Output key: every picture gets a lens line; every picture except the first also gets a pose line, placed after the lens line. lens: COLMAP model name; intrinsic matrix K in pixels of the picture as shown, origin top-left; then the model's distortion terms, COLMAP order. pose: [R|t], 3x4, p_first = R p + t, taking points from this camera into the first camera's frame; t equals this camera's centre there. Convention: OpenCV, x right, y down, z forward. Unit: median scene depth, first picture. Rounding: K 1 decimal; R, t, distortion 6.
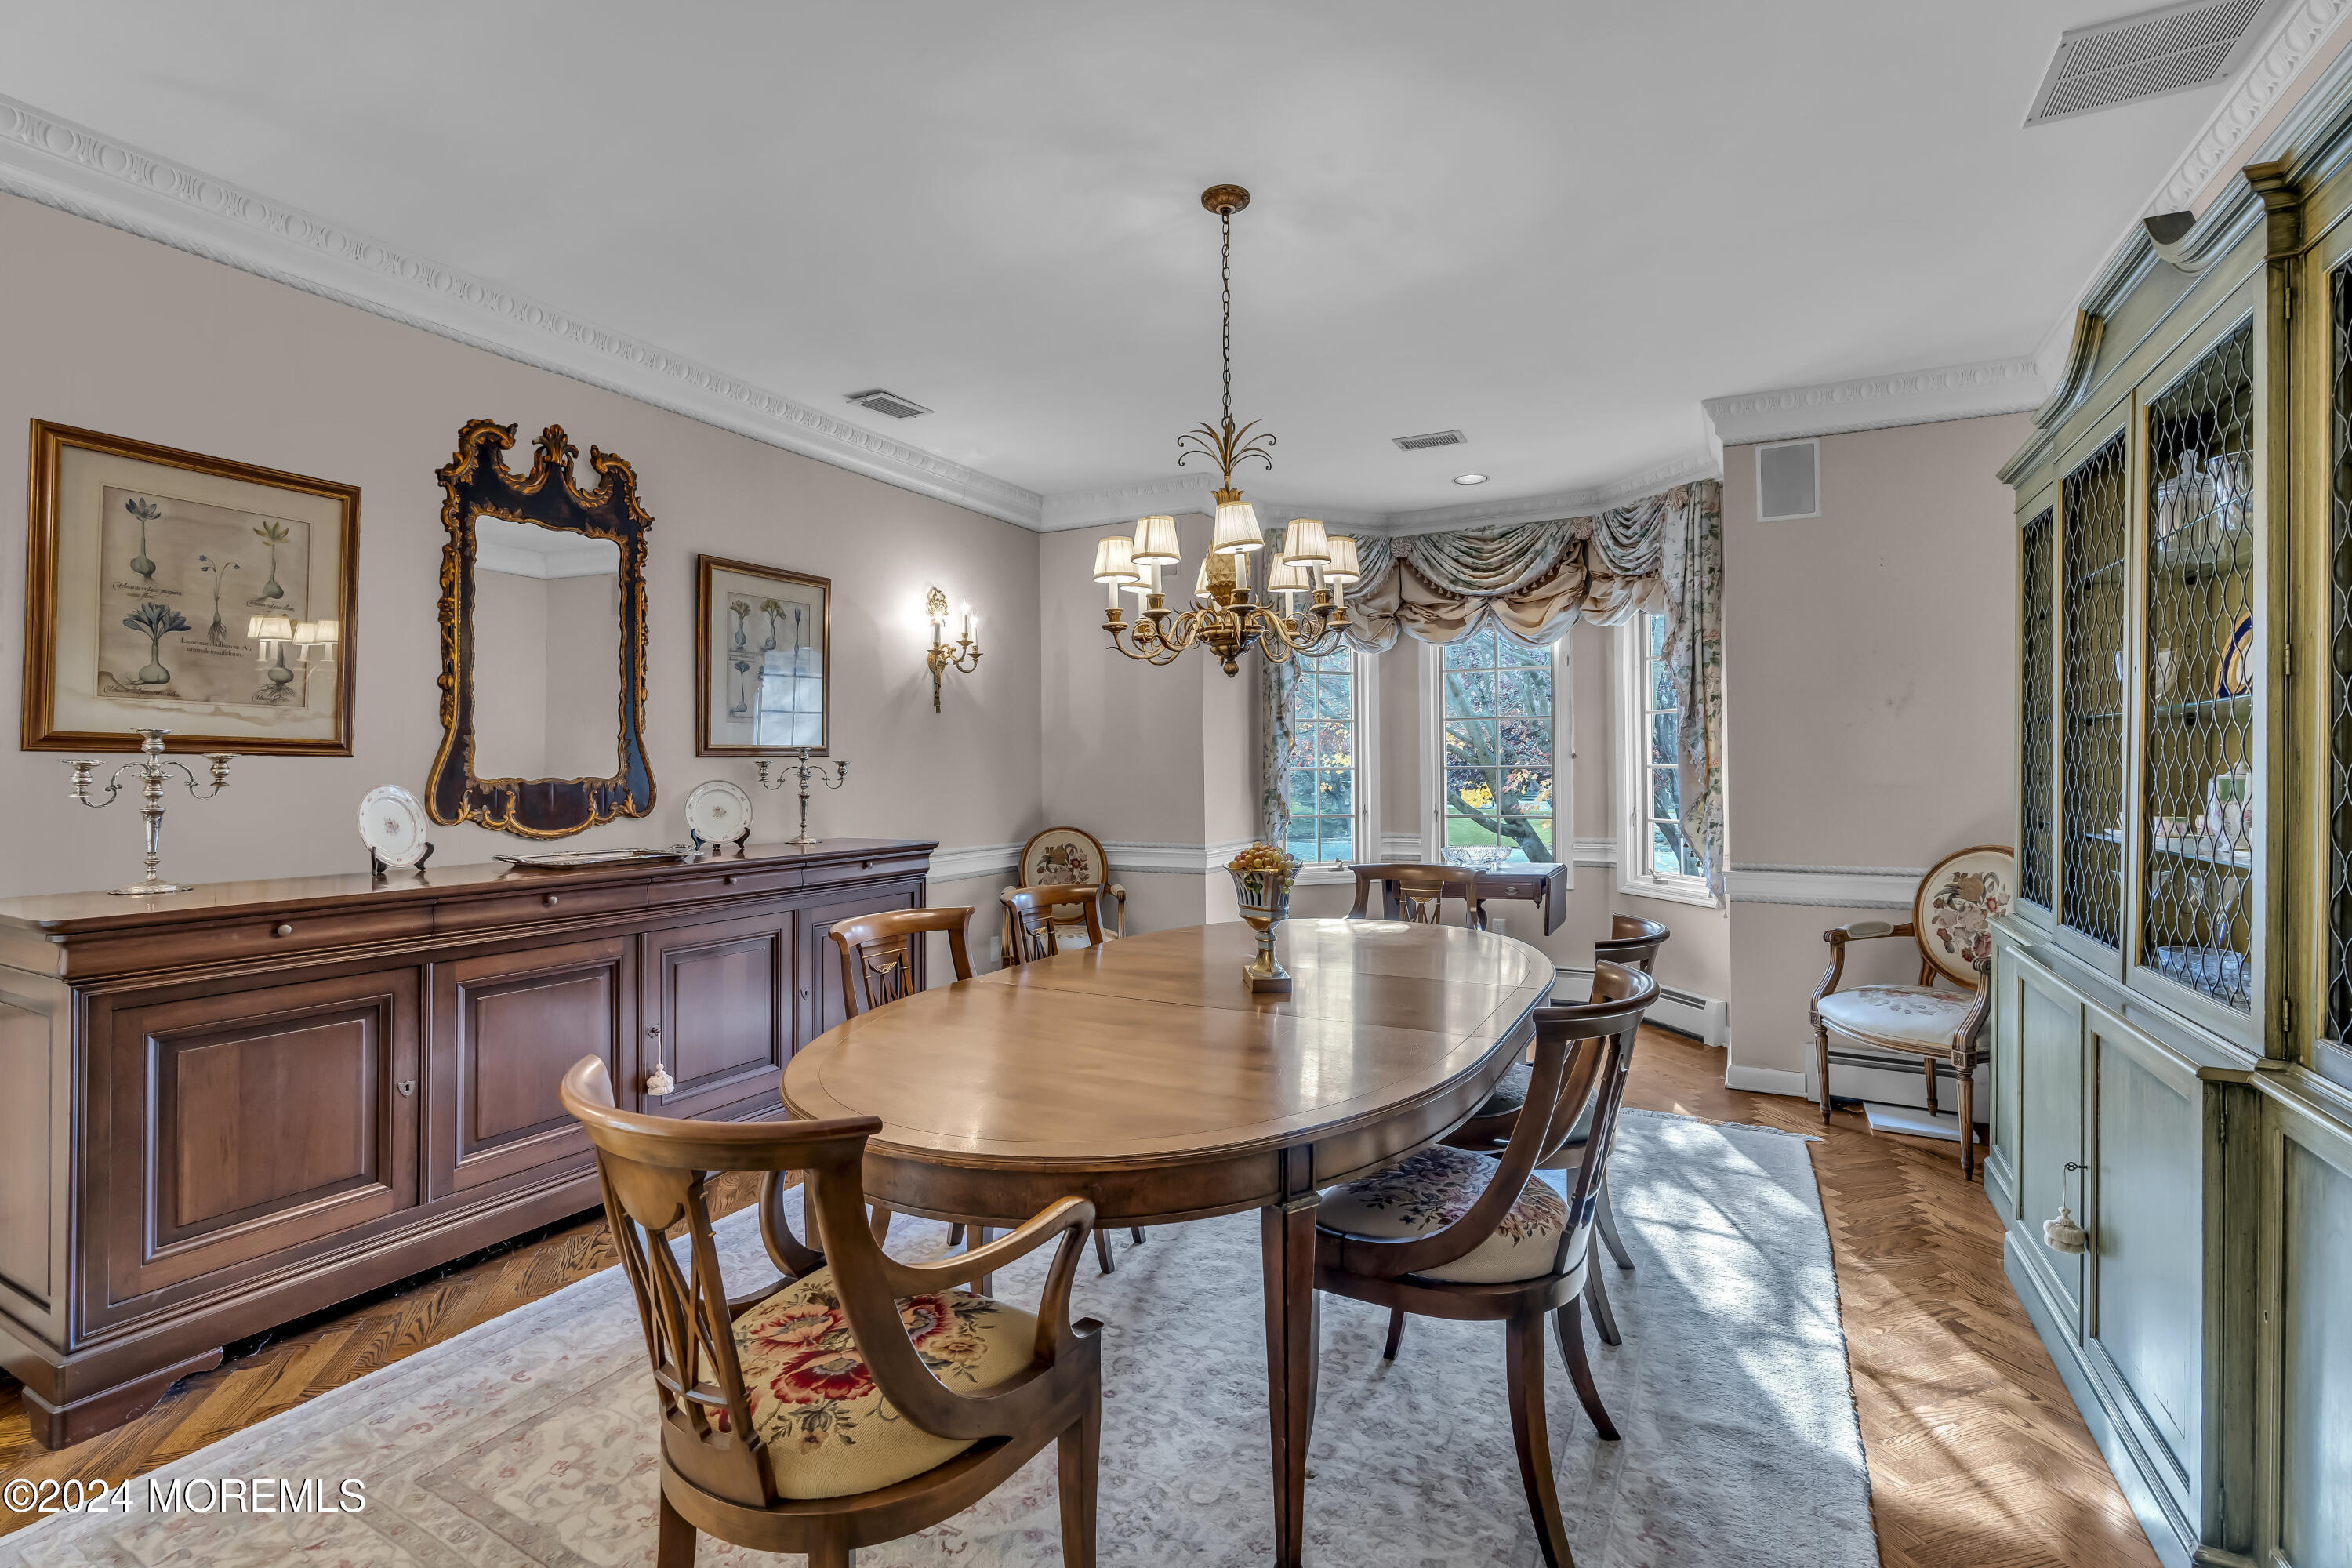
lens RADIAL K [[1053.0, 0, 1180.5], [0, 1053.0, 768.0], [0, 0, 1]] dist [-0.002177, 0.000396]
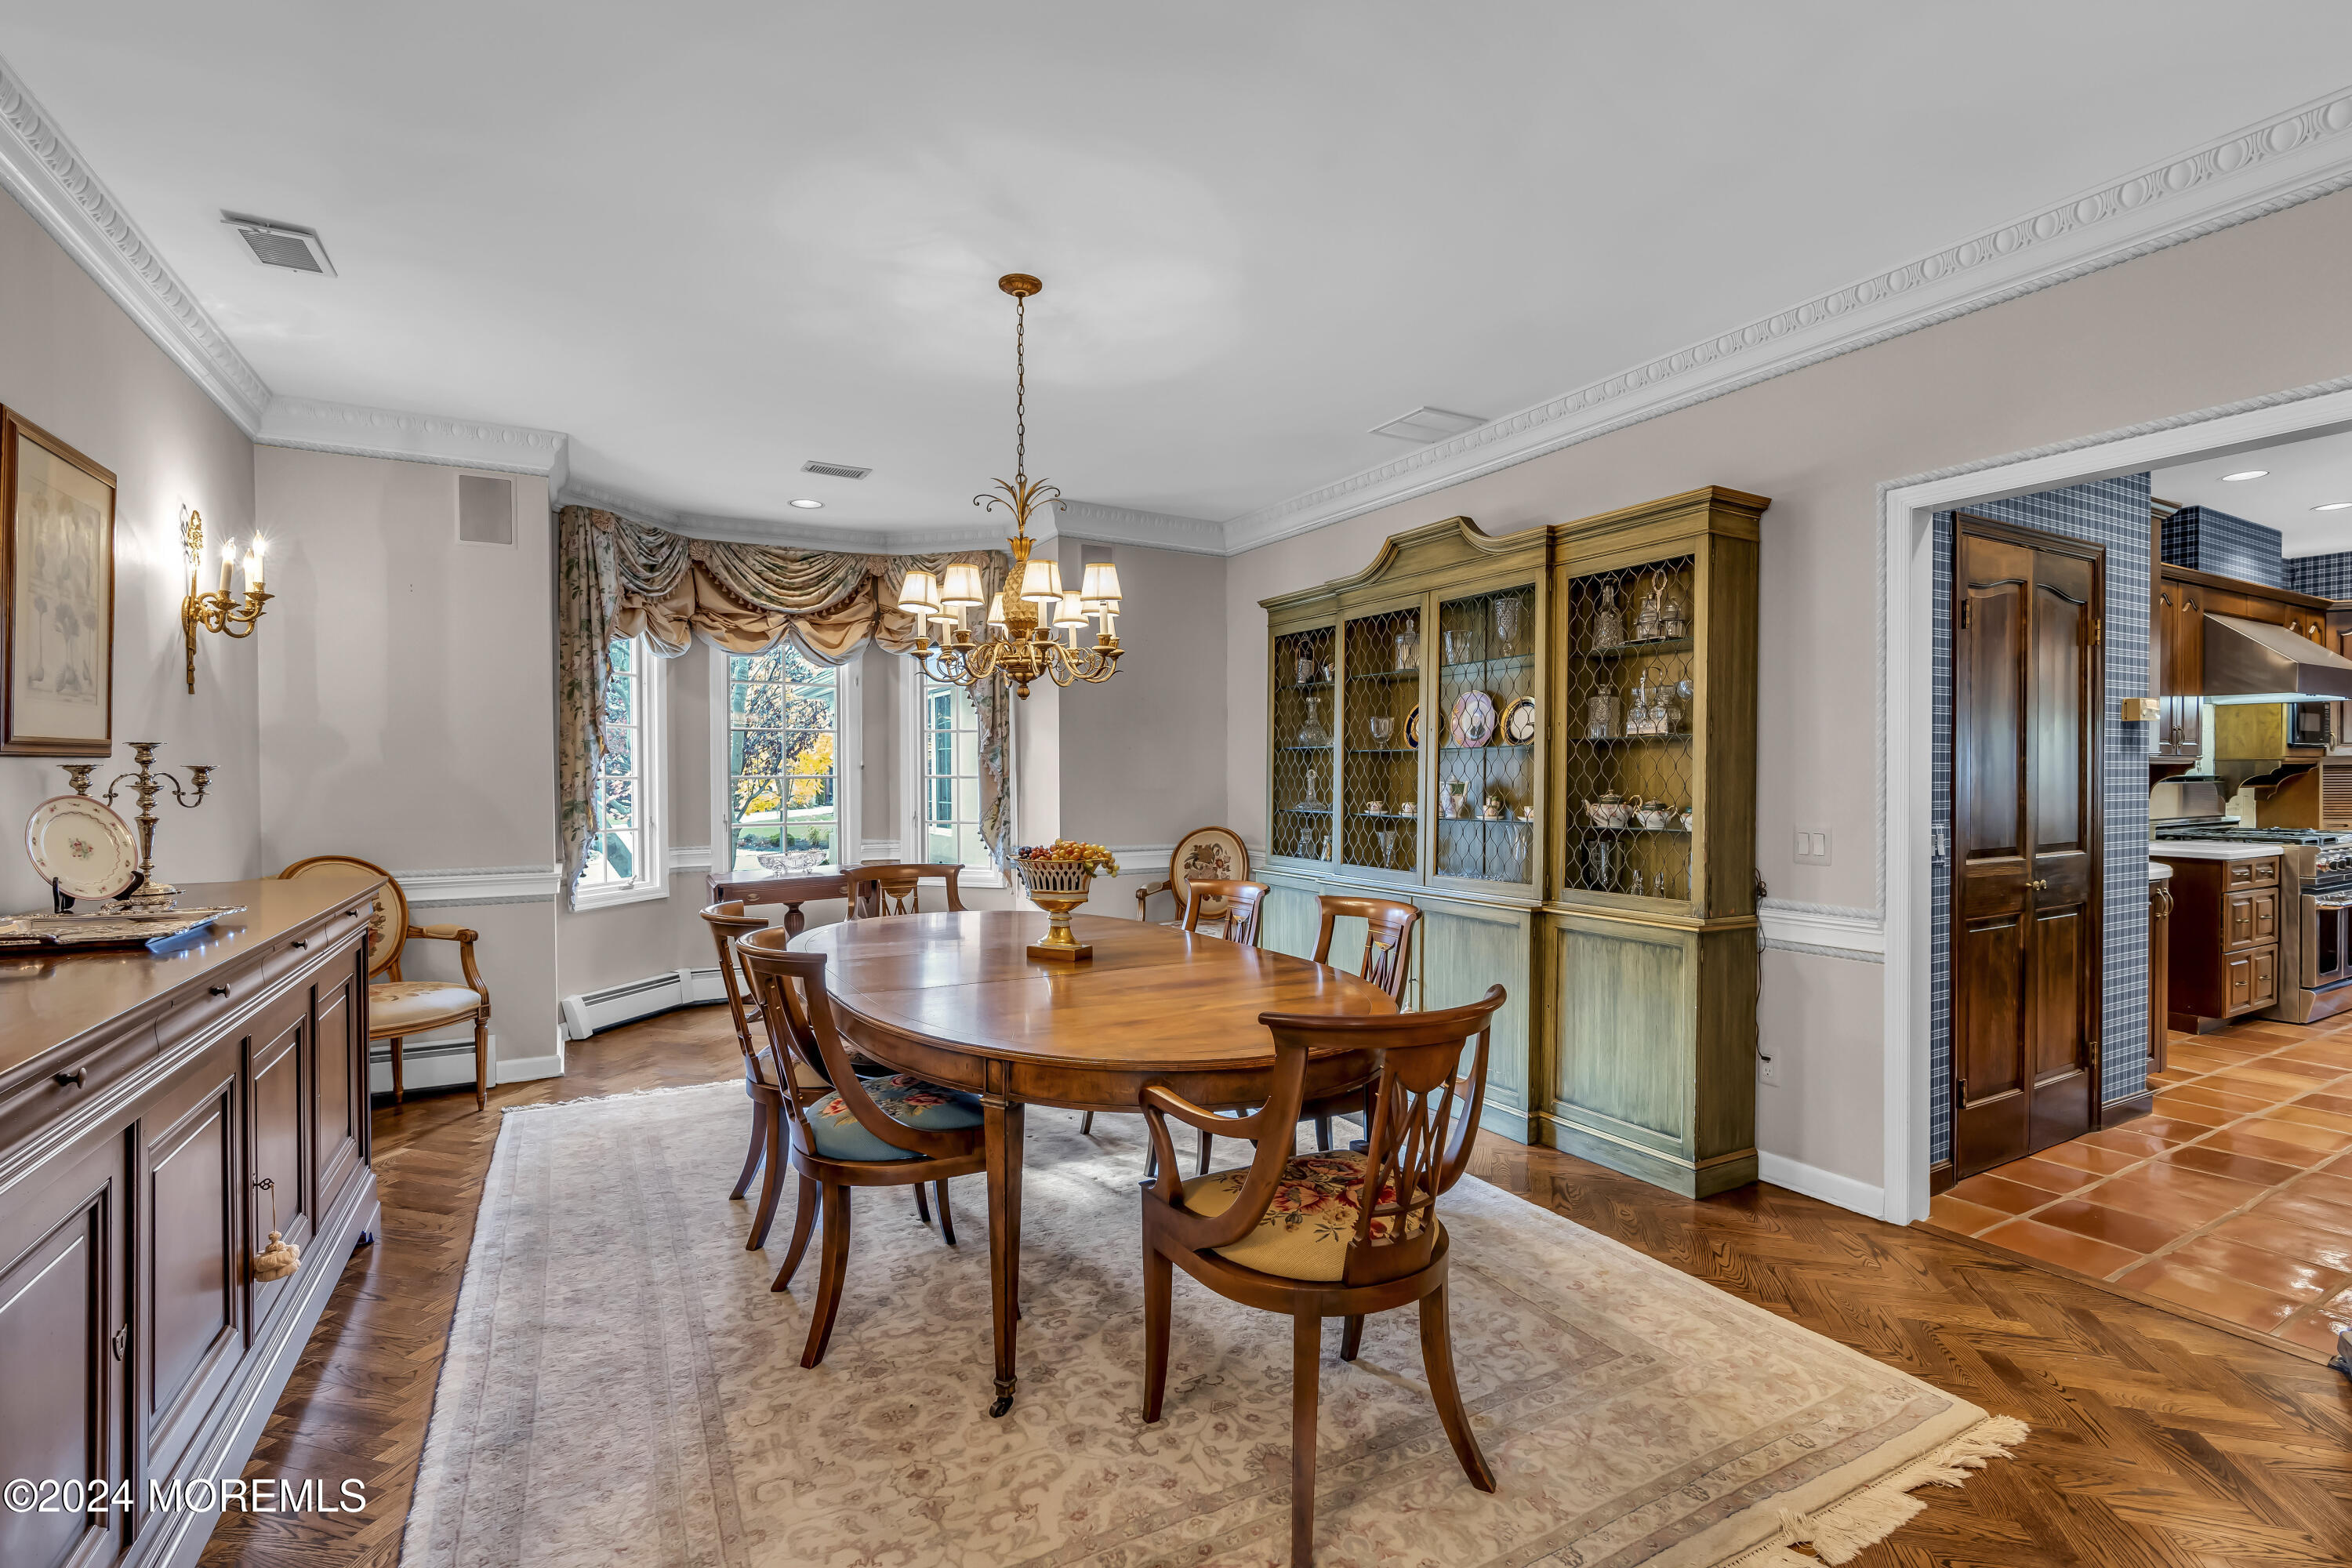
lens RADIAL K [[1063.3, 0, 1173.7], [0, 1063.3, 791.7], [0, 0, 1]] dist [-0.007646, 0.002336]
pose [[0.558110, -0.009094, 0.829717, -0.387951], [-0.002085, 0.999921, 0.012361, 0.000261], [-0.829764, -0.008629, 0.558048, 0.094719]]
